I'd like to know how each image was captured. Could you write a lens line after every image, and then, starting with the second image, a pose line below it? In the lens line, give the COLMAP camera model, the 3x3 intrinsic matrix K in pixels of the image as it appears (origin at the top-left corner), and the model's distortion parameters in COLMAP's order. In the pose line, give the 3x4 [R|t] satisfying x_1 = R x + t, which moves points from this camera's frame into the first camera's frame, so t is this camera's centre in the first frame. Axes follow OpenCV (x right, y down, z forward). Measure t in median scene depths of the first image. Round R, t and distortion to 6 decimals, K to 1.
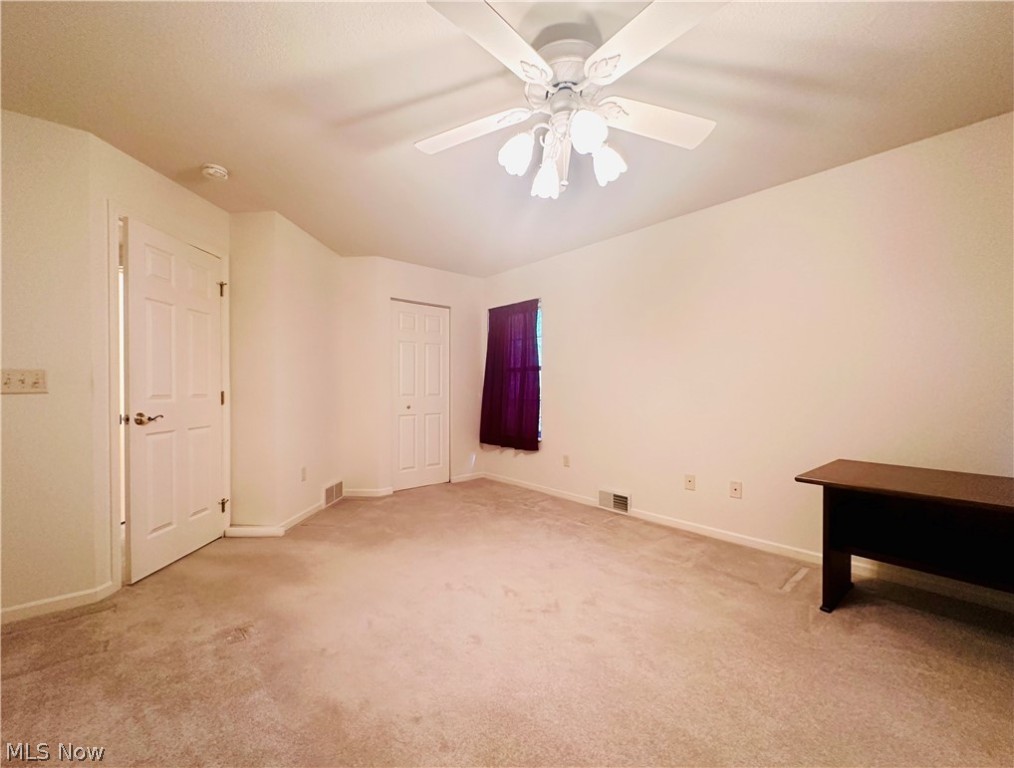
lens RADIAL K [[409.9, 0, 505.3], [0, 409.9, 393.1], [0, 0, 1]] dist [-0.001096, 0.000206]
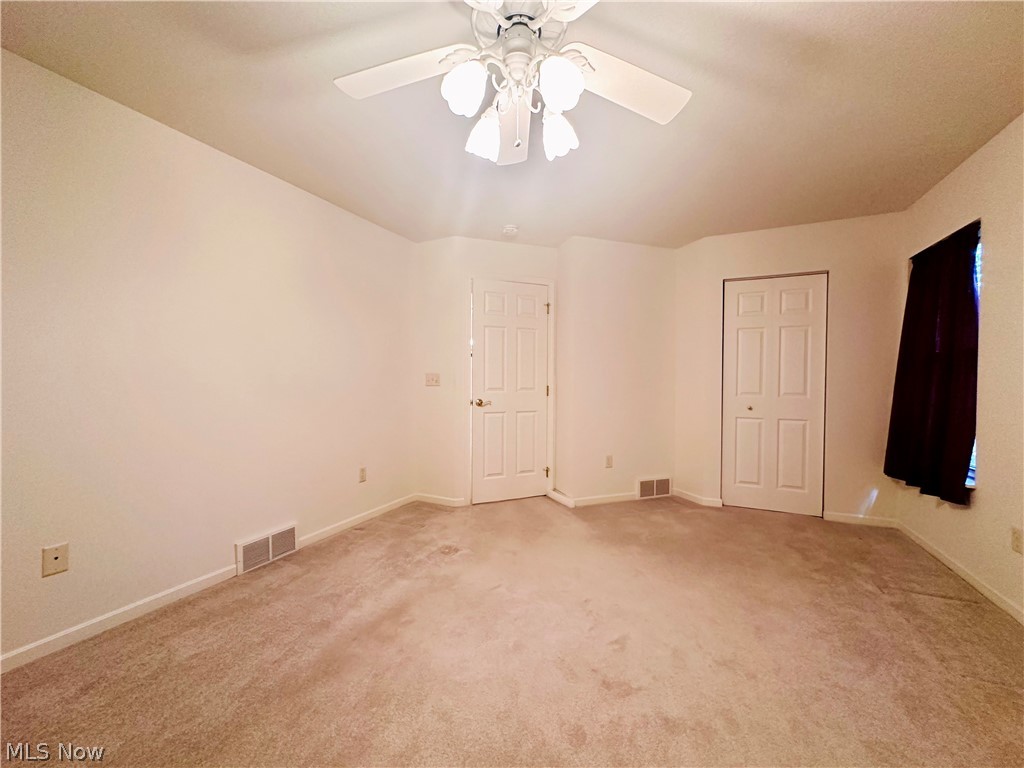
lens RADIAL K [[412.2, 0, 512.0], [0, 412.2, 384.0], [0, 0, 1]] dist [-0.001859, -0.000289]
pose [[0.413408, 0.012817, -0.910456, 0.467633], [-0.017672, 0.999826, 0.006050, -0.016265], [0.910374, 0.013588, 0.413563, 0.340605]]
